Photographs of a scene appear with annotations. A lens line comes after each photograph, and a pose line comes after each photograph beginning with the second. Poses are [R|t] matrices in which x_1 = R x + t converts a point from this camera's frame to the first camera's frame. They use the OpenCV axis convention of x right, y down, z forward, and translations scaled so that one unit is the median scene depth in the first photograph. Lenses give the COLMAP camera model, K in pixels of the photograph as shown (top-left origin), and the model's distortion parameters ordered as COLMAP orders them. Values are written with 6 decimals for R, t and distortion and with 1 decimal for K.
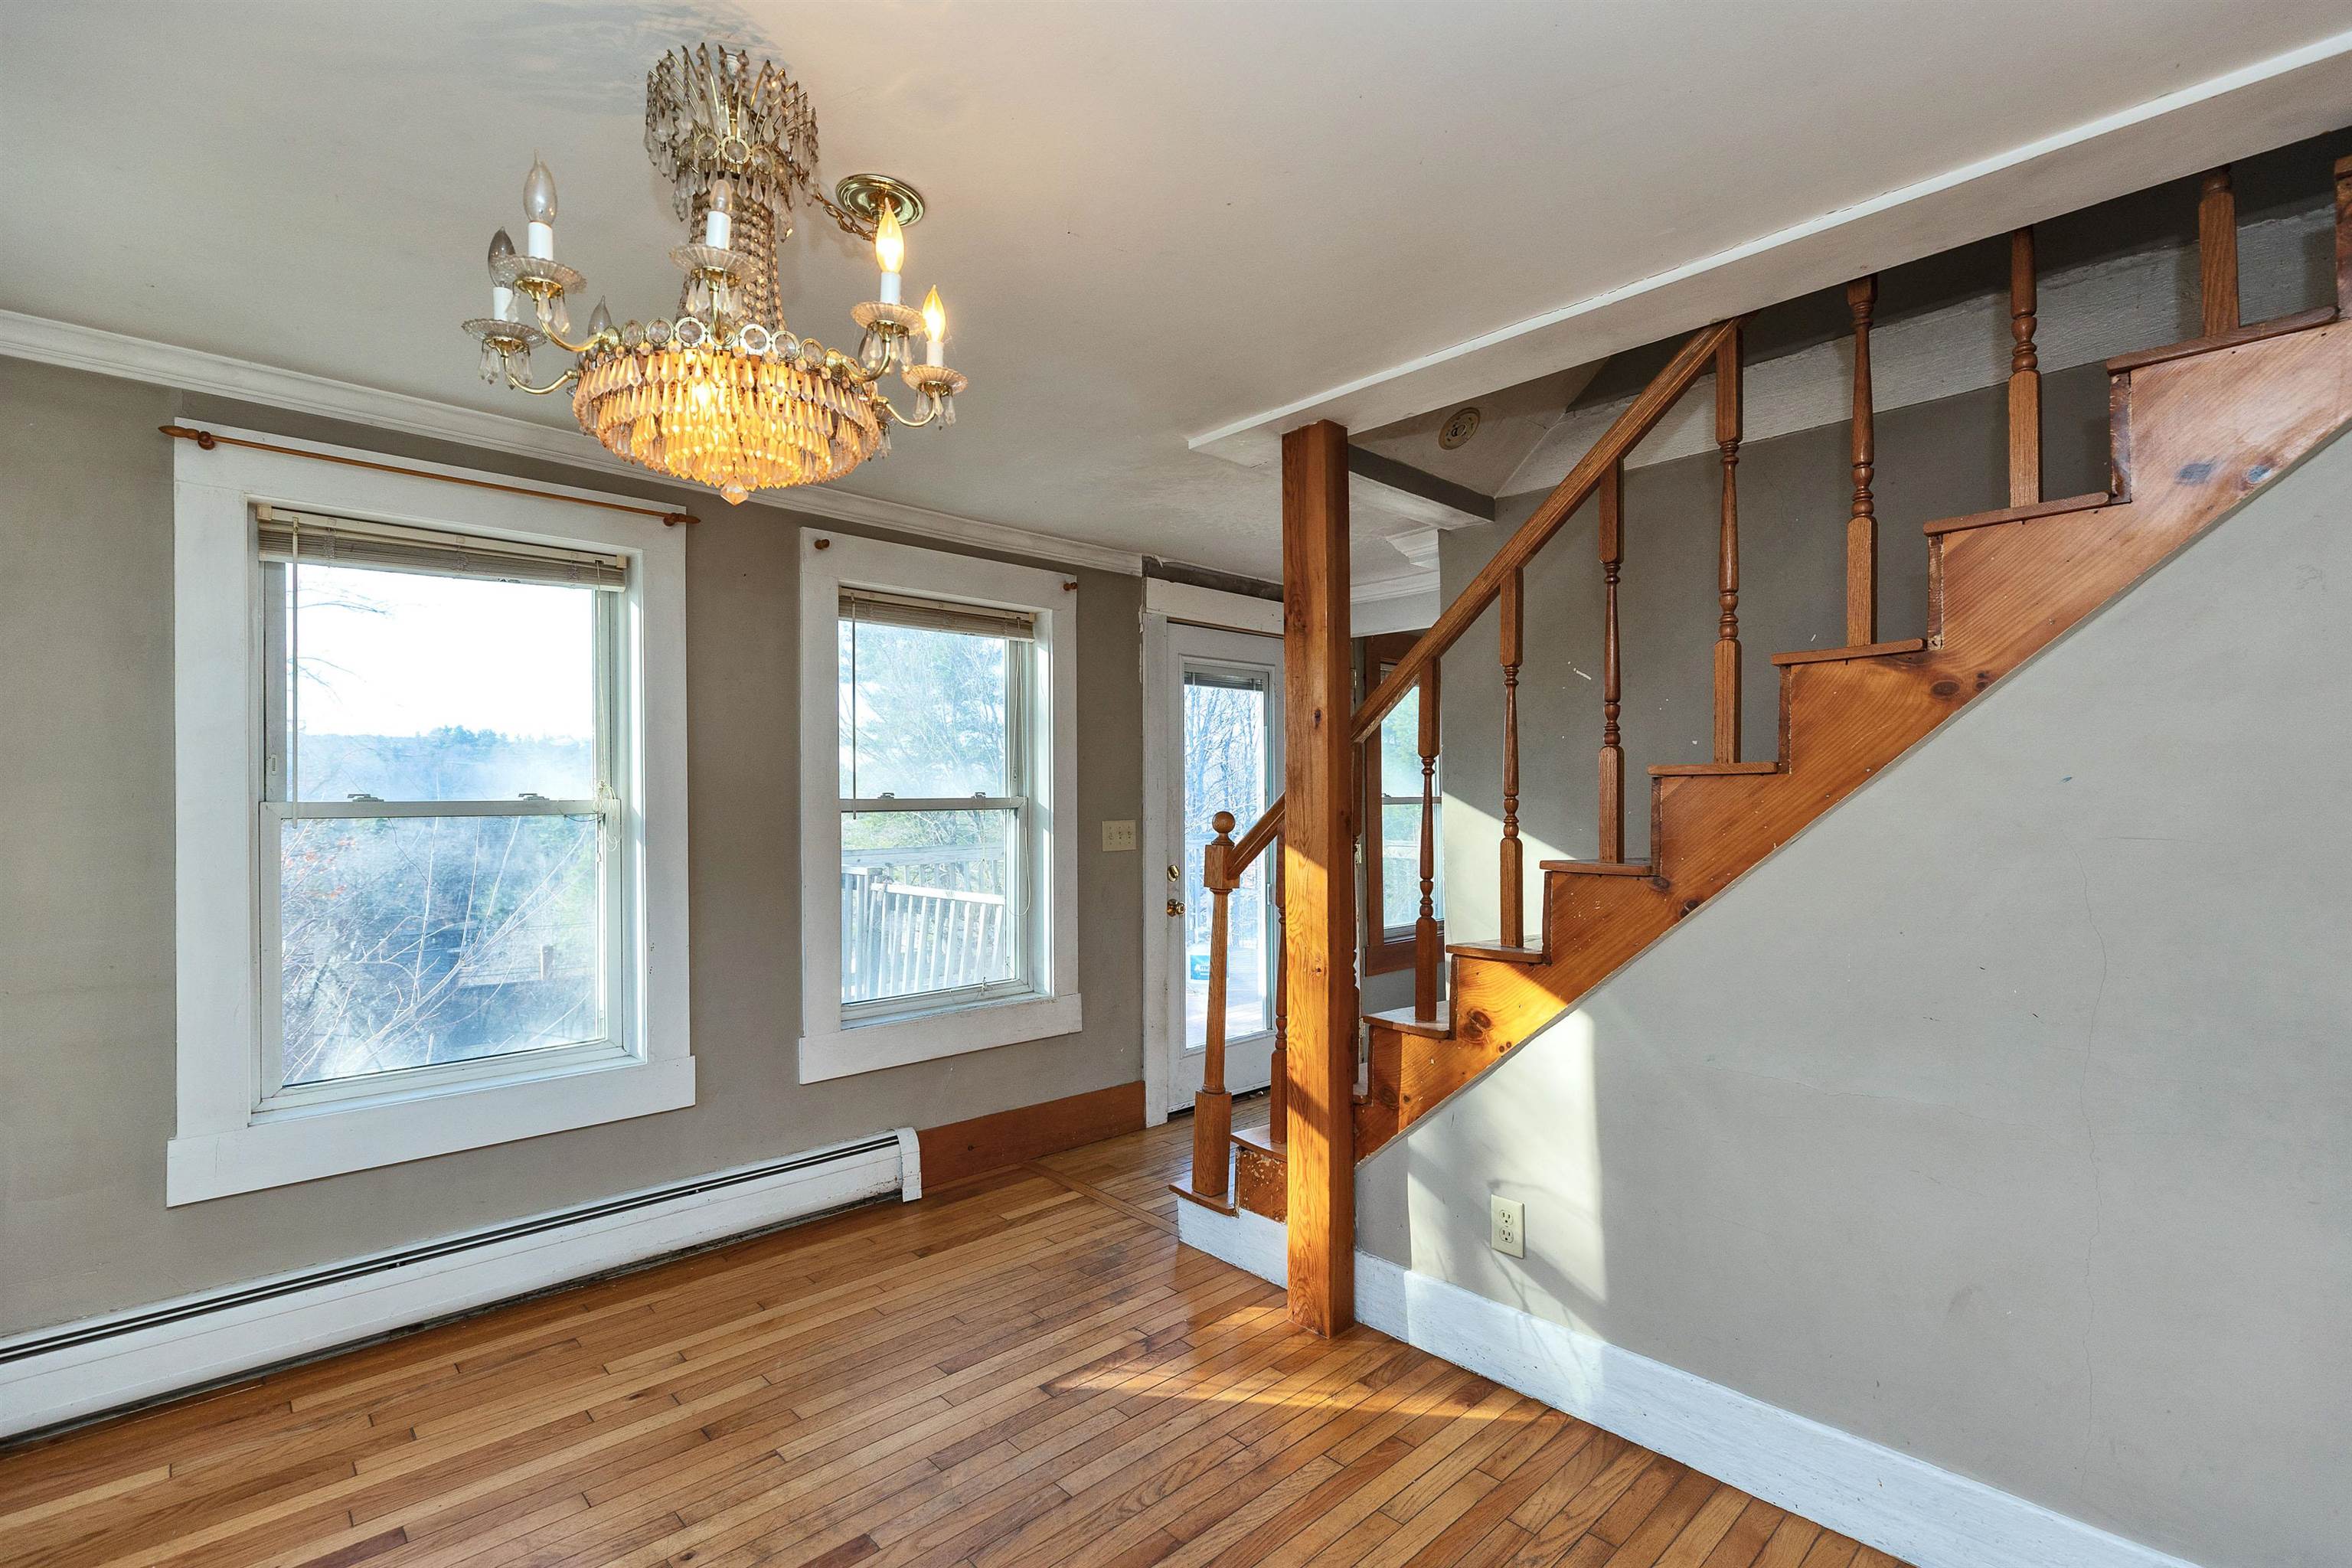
lens RADIAL K [[1055.5, 0, 1196.8], [0, 1055.5, 773.2], [0, 0, 1]] dist [0.009889, -0.001480]
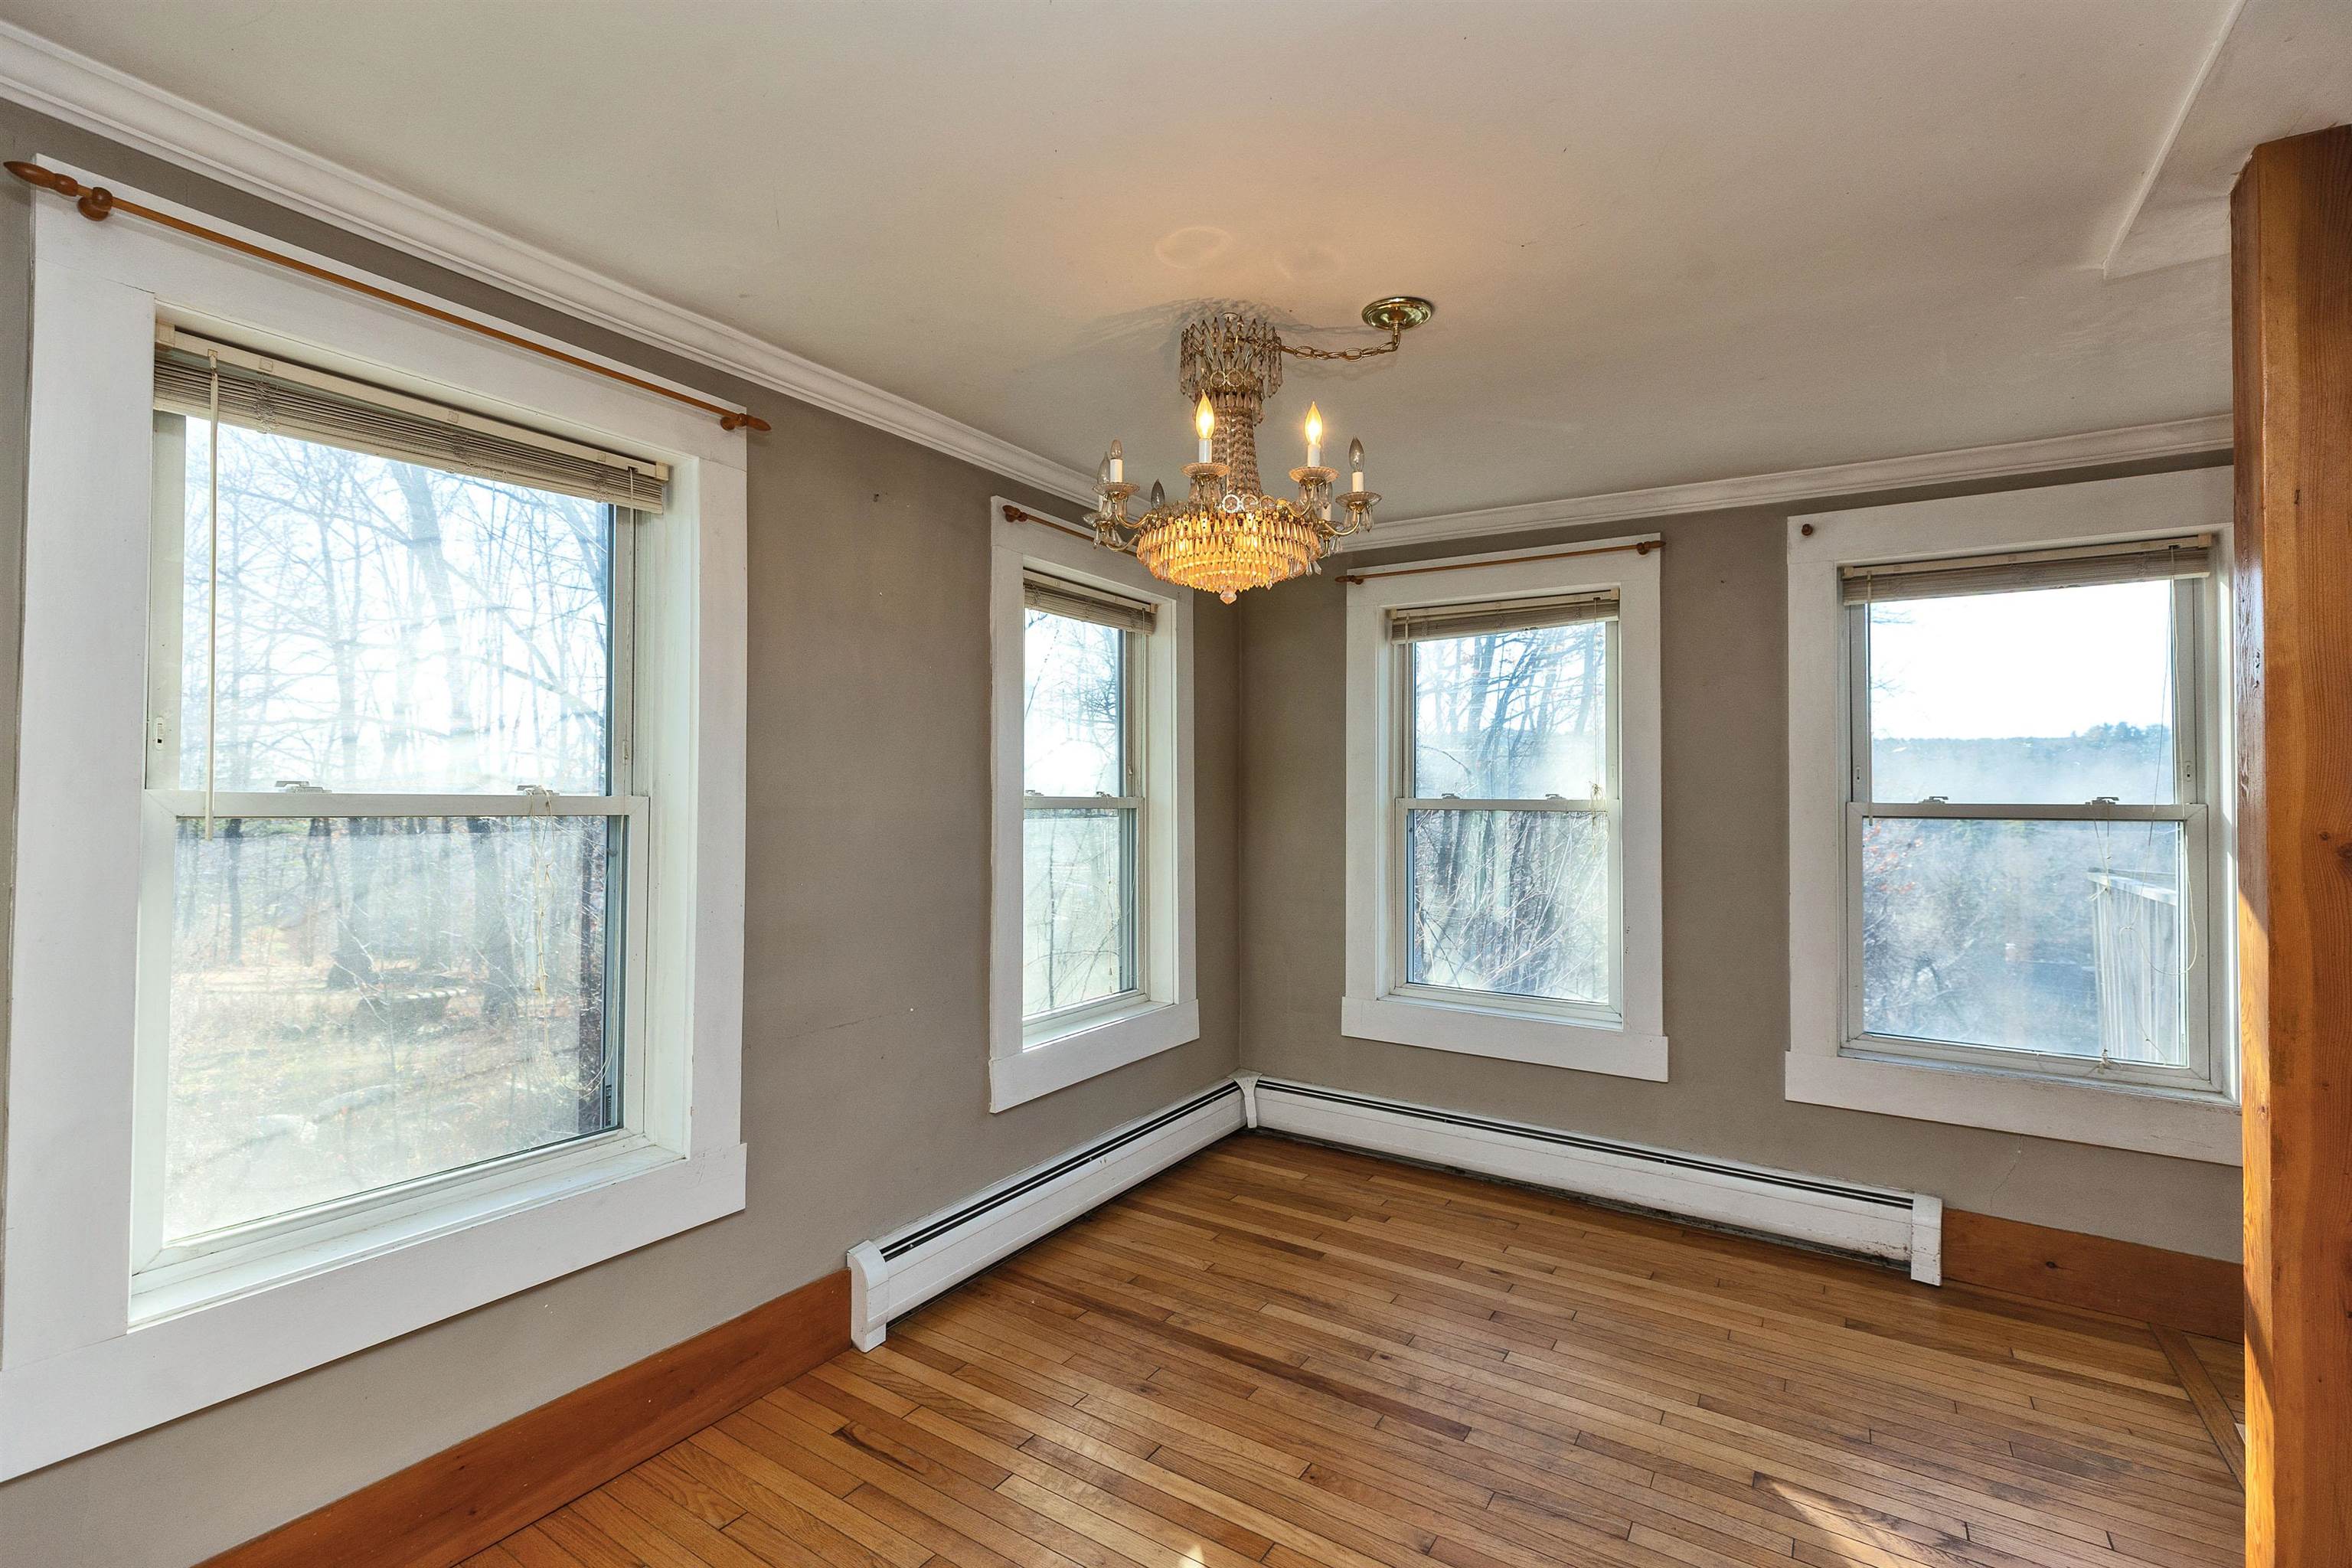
lens RADIAL K [[1055.5, 0, 1166.3], [0, 1055.5, 778.9], [0, 0, 1]] dist [0.009889, -0.001480]
pose [[0.239067, -0.008424, -0.970966, 0.467951], [0.012003, 0.999912, -0.005719, 0.002405], [0.970929, -0.010287, 0.239147, 0.251007]]
